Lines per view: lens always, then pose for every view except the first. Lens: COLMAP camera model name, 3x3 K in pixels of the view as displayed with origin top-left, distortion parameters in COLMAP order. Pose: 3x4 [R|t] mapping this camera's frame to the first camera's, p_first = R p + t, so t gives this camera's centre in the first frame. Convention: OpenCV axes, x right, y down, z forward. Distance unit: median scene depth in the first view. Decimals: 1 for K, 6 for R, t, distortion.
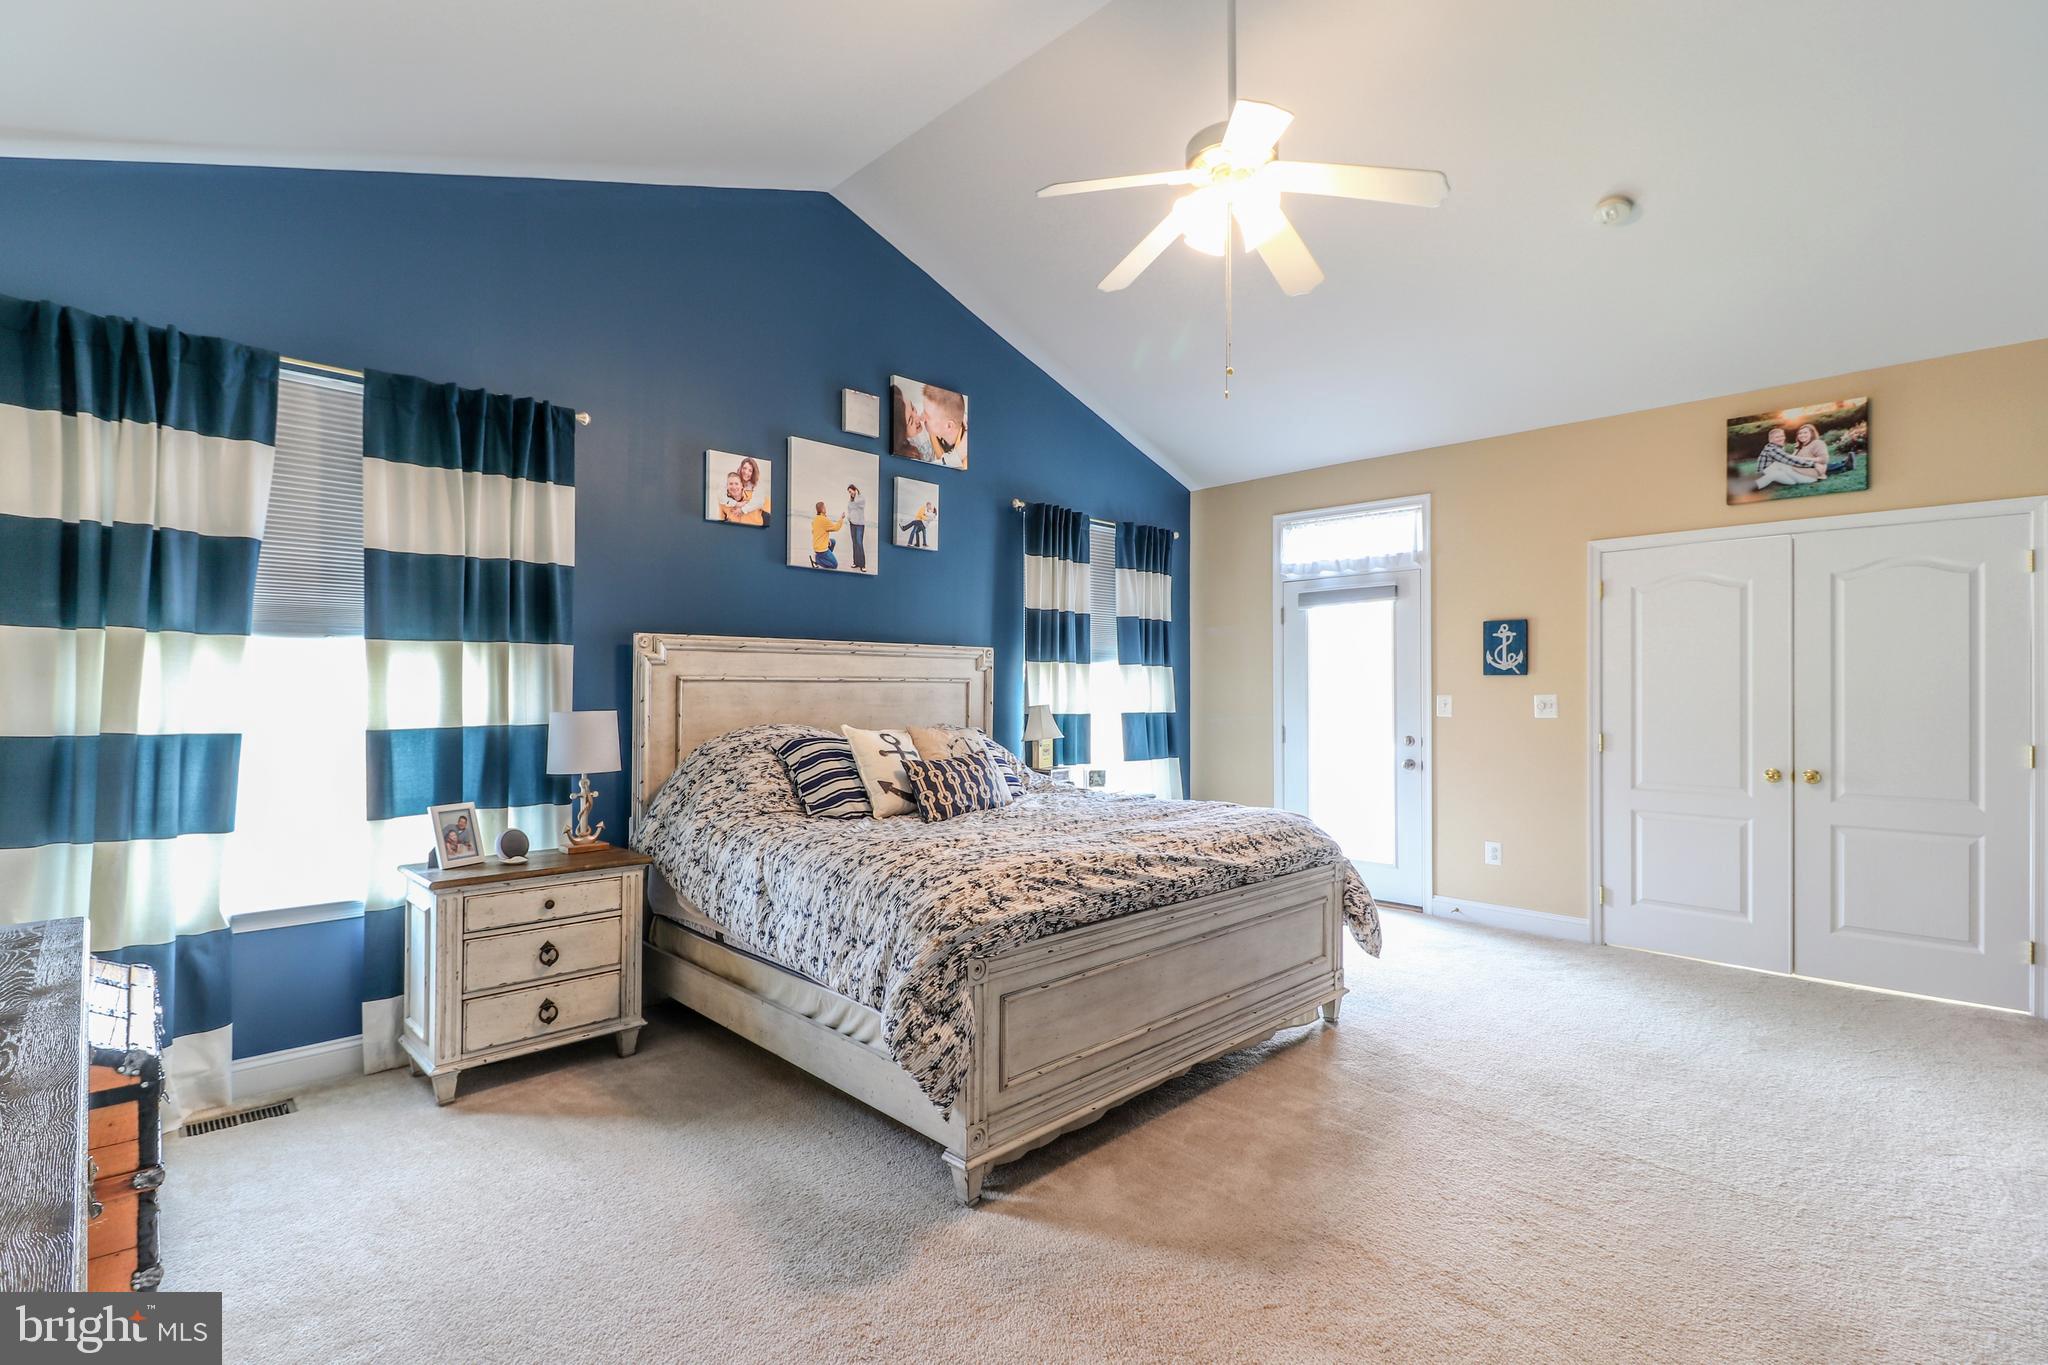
lens RADIAL K [[952.4, 0, 981.0], [0, 952.4, 711.2], [0, 0, 1]] dist [0.000996, -0.003916]
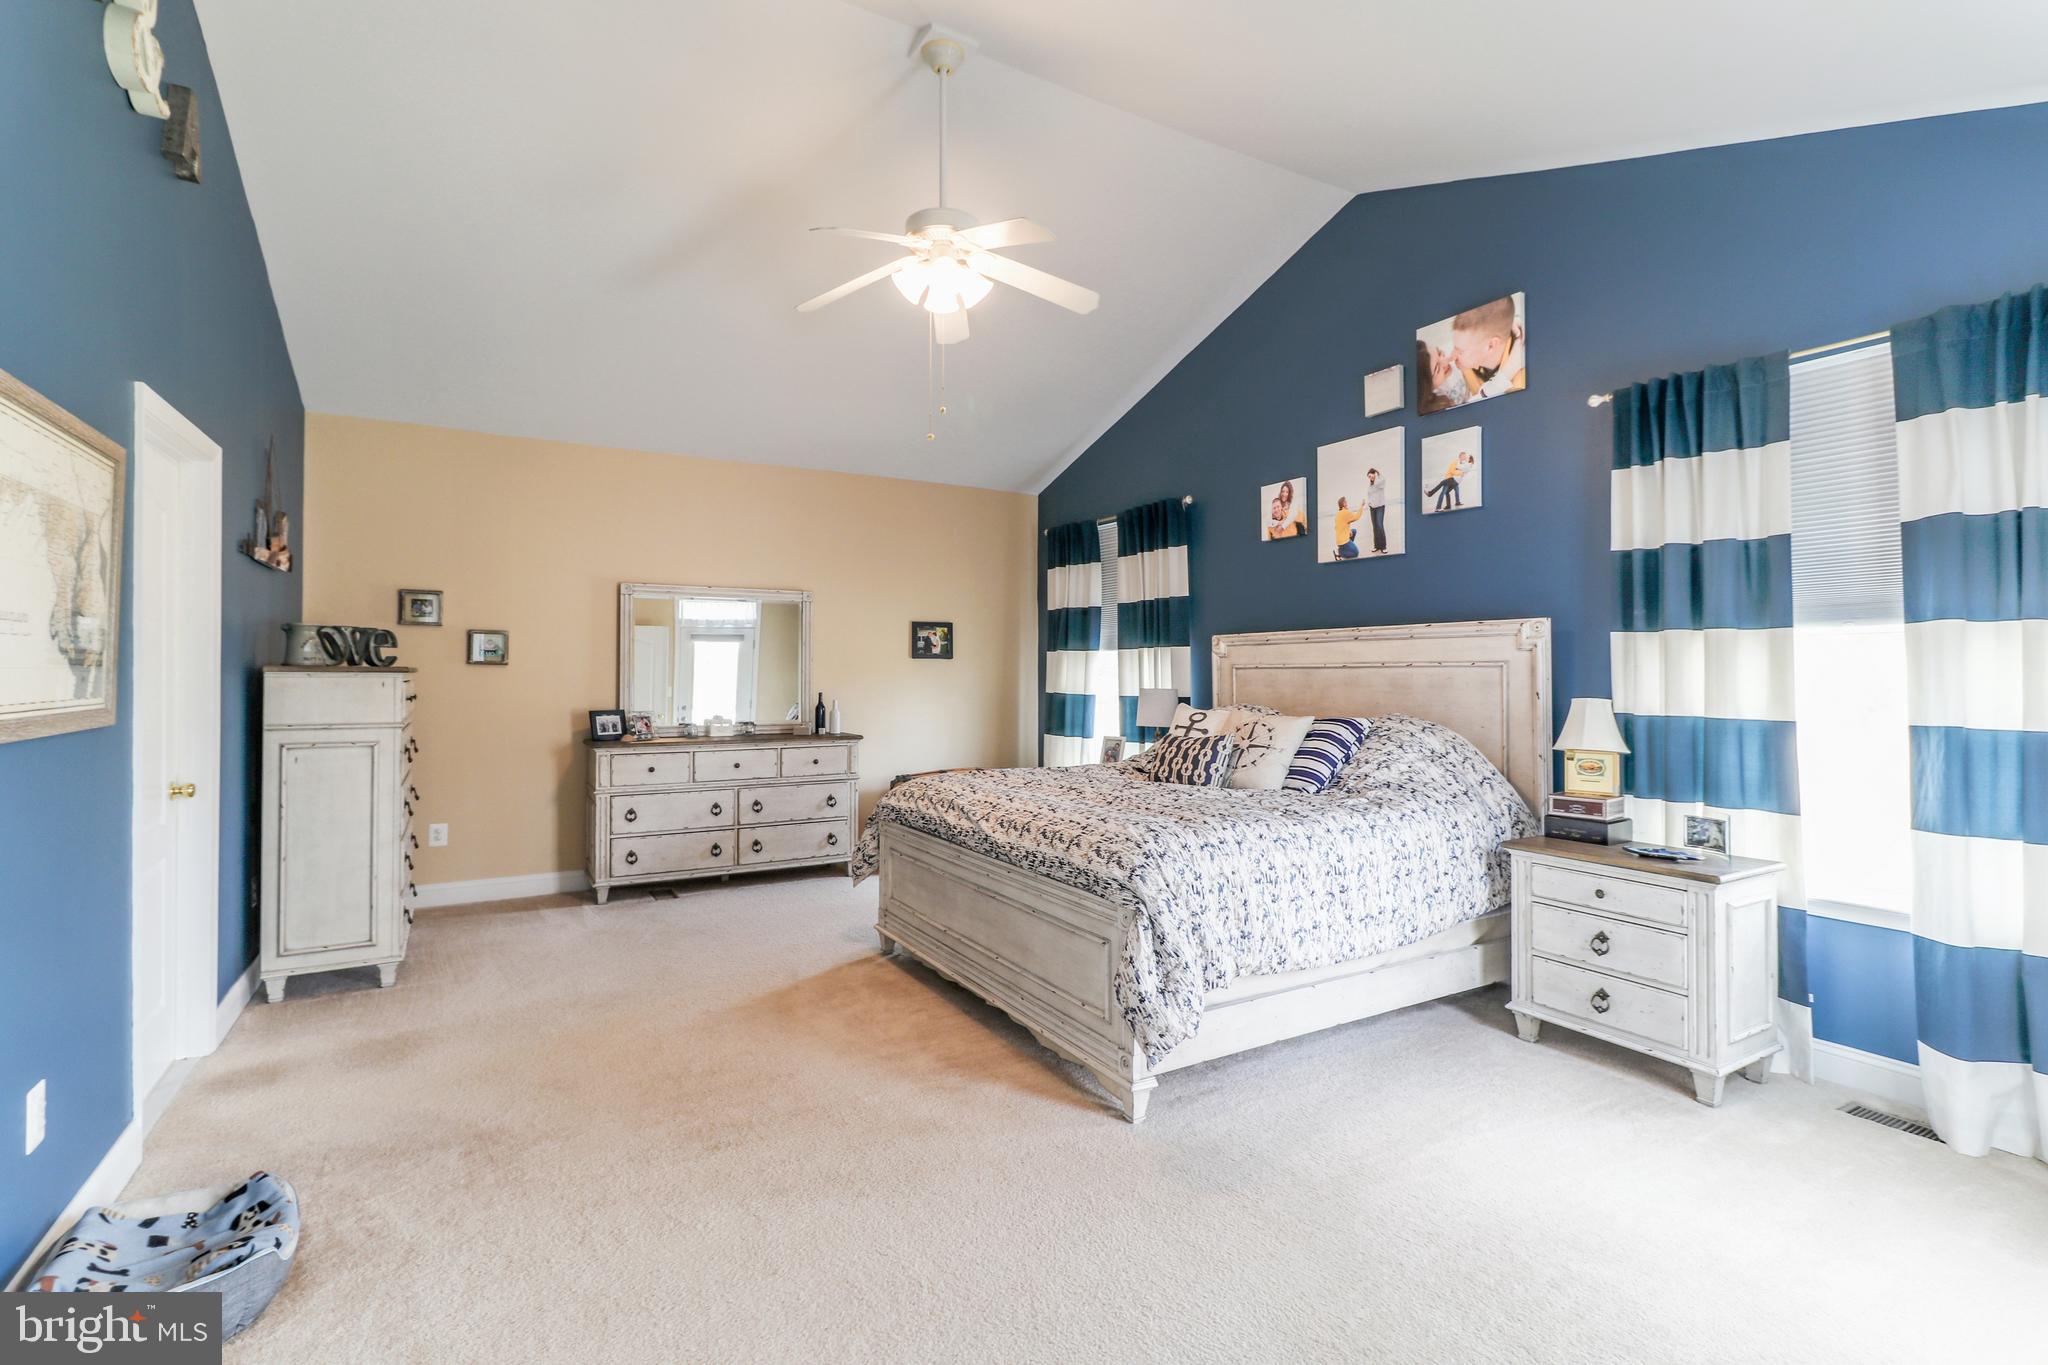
lens RADIAL K [[952.4, 0, 1022.2], [0, 952.4, 666.2], [0, 0, 1]] dist [0.000996, -0.003916]
pose [[-0.237527, -0.011576, -0.971312, 0.892132], [-0.025573, 0.999657, -0.005661, -0.017863], [0.971044, 0.023495, -0.237742, 0.872225]]
